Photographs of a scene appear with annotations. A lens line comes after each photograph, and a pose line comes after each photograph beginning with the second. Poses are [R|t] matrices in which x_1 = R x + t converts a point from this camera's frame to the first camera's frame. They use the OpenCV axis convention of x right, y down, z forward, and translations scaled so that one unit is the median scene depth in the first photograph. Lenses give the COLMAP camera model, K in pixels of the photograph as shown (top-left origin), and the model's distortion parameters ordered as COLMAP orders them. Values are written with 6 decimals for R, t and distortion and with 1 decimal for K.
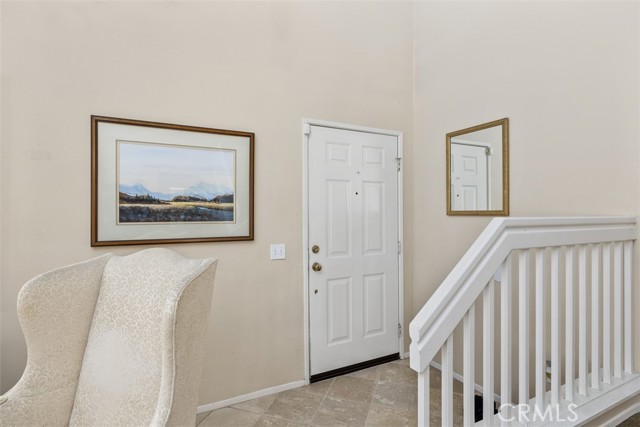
lens RADIAL K [[319.2, 0, 319.7], [0, 319.2, 214.5], [0, 0, 1]] dist [-0.008727, -0.000881]
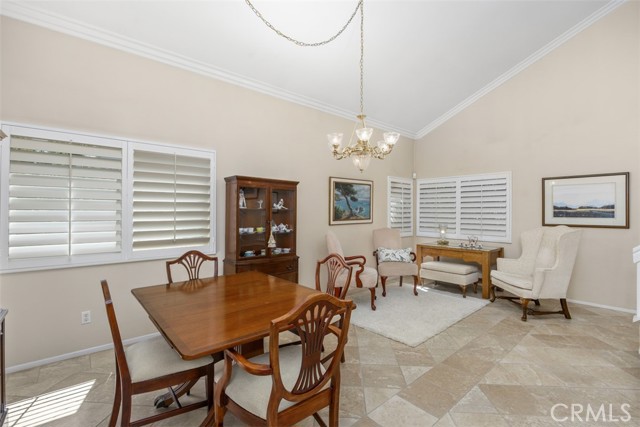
lens RADIAL K [[289.5, 0, 318.1], [0, 289.5, 211.6], [0, 0, 1]] dist [-0.007977, -0.000176]
pose [[0.249463, 0.009083, -0.968342, 1.064929], [0.005293, 0.999928, 0.010743, -0.051397], [0.968370, -0.007805, 0.249397, -1.318248]]
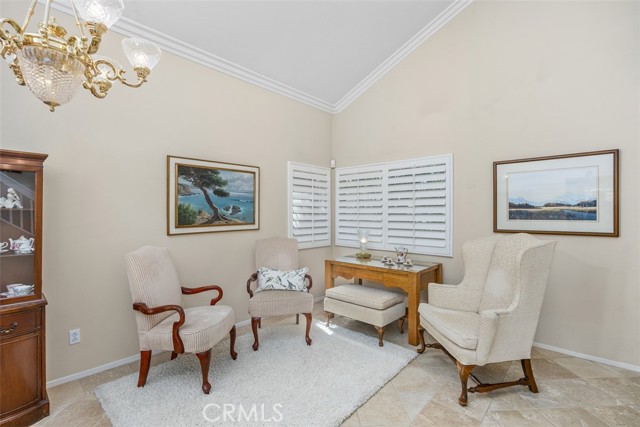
lens RADIAL K [[289.5, 0, 318.0], [0, 289.5, 214.2], [0, 0, 1]] dist [-0.007977, -0.000176]
pose [[0.355430, 0.012114, -0.934624, 0.443934], [0.008917, 0.999827, 0.016351, -0.036516], [0.934660, -0.014145, 0.355260, -0.504088]]
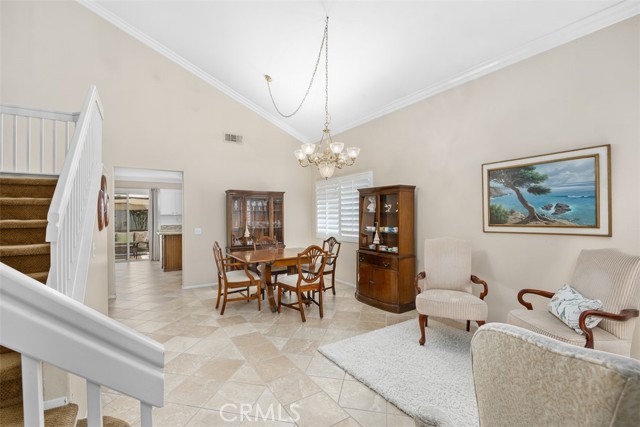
lens RADIAL K [[289.5, 0, 318.0], [0, 289.5, 213.4], [0, 0, 1]] dist [-0.007977, -0.000176]
pose [[-0.994061, 0.013203, -0.108017, 0.007890], [0.015093, 0.999747, -0.016702, -0.011752], [0.107769, -0.018233, -0.994009, 0.793556]]
